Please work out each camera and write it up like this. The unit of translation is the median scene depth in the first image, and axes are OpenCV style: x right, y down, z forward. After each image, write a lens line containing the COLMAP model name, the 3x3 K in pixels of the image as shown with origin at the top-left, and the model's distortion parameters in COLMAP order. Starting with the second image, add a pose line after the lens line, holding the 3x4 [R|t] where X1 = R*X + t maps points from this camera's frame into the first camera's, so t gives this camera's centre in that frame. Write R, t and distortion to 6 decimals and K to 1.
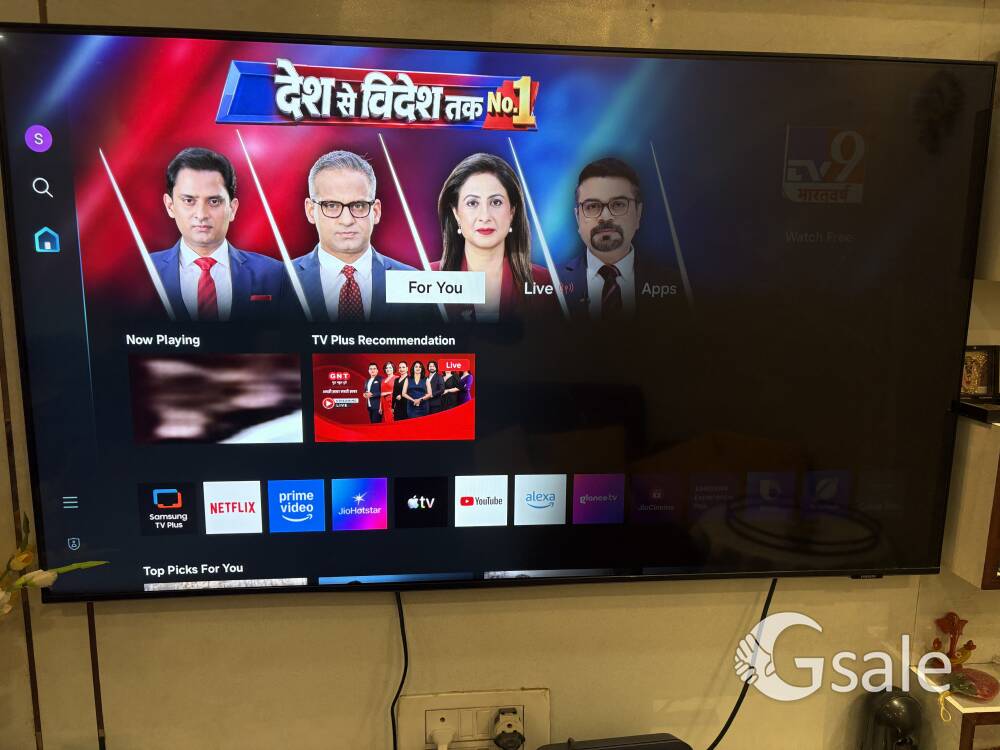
lens RADIAL K [[797.3, 0, 500.0], [0, 797.3, 375.0], [0, 0, 1]] dist [0.043794, -0.055725]
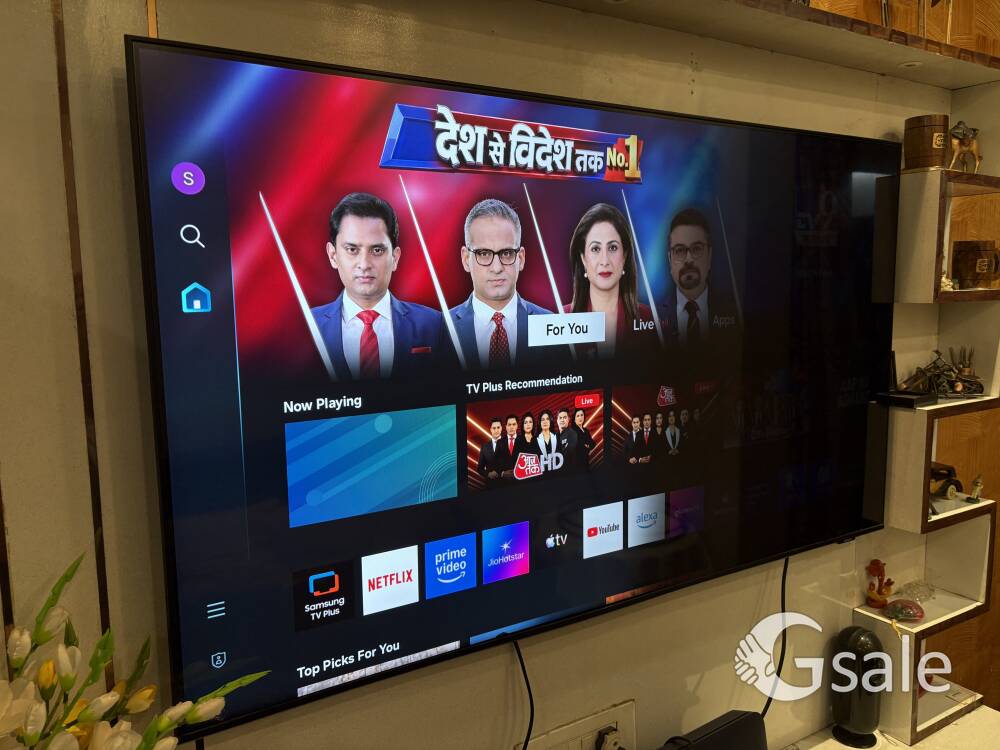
lens RADIAL K [[797.3, 0, 500.0], [0, 797.3, 375.0], [0, 0, 1]] dist [0.043794, -0.055725]
pose [[0.890966, -0.079840, 0.446995, -0.627851], [0.102594, 0.994360, -0.026888, -0.031116], [-0.442327, 0.069816, 0.894132, 0.111673]]
